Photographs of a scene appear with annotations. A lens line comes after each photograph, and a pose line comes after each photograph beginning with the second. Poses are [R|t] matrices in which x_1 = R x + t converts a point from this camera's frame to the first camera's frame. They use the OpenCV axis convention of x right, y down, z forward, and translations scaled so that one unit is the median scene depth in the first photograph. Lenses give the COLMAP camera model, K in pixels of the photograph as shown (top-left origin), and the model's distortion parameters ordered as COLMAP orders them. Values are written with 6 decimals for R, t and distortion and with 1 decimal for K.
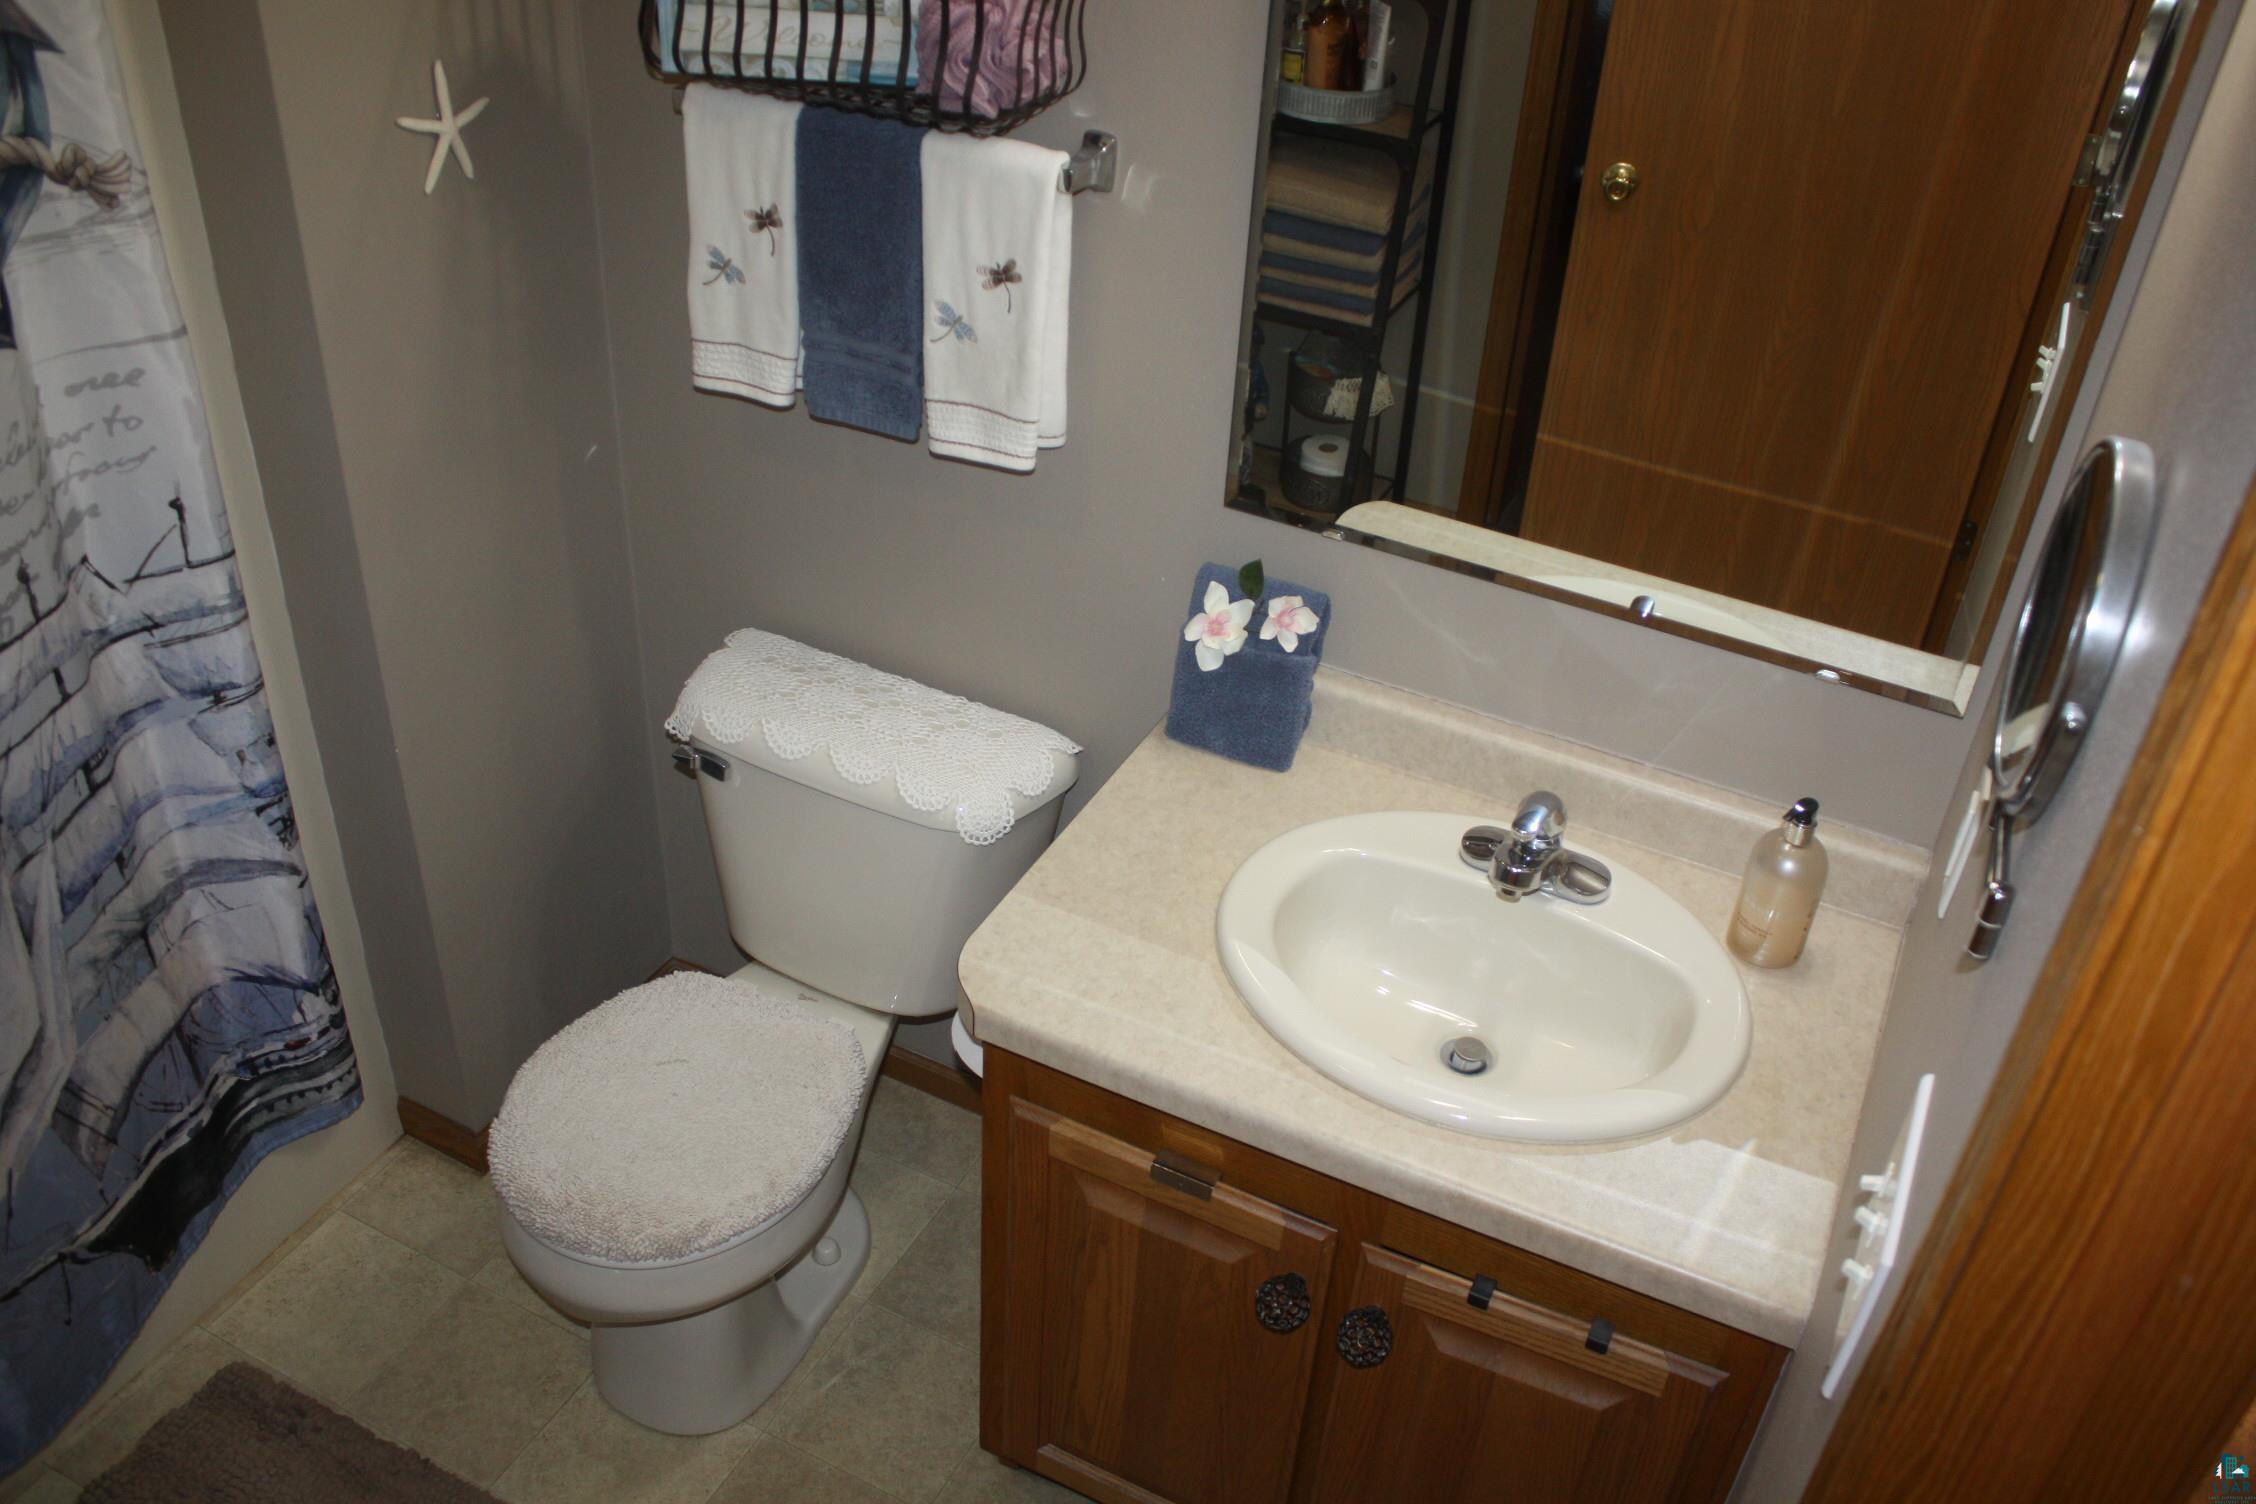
lens RADIAL K [[1894.1, 0, 1134.6], [0, 1894.1, 758.0], [0, 0, 1]] dist [-0.167266, 0.146554]
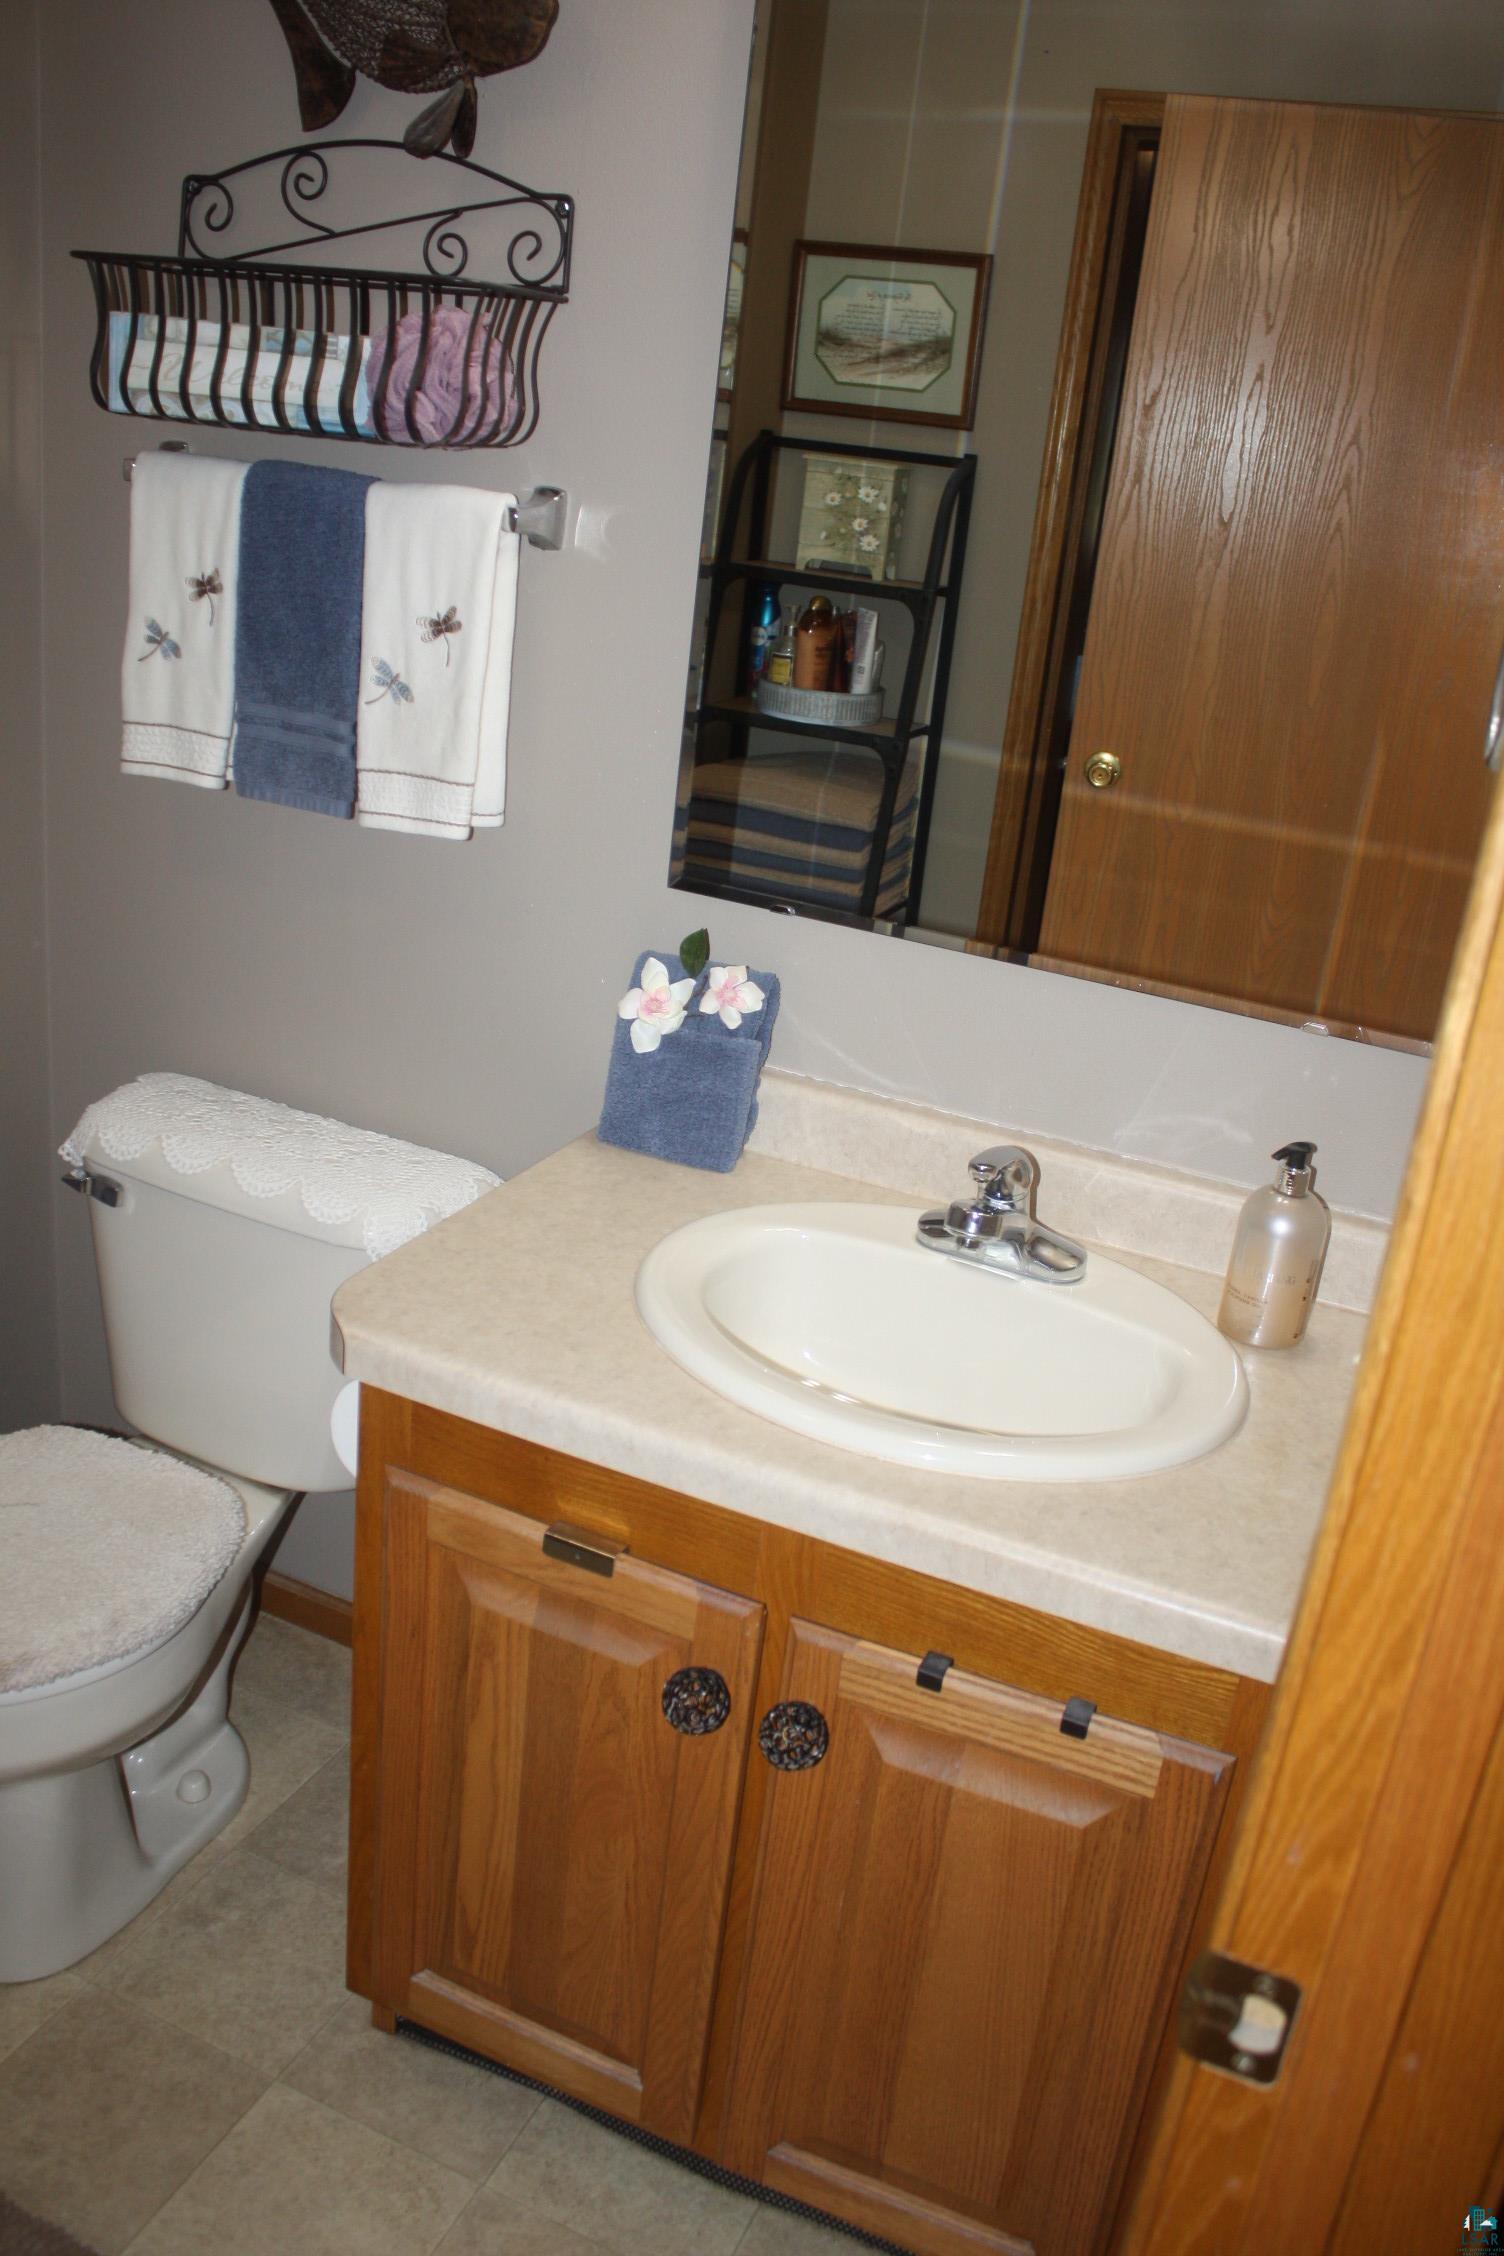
lens RADIAL K [[1894.1, 0, 731.9], [0, 1894.1, 1127.7], [0, 0, 1]] dist [-0.167266, 0.146554]
pose [[0.998642, 0.034040, 0.039436, 0.047170], [-0.023375, 0.969301, -0.244762, 0.215259], [-0.046557, 0.243508, 0.968781, 0.122418]]
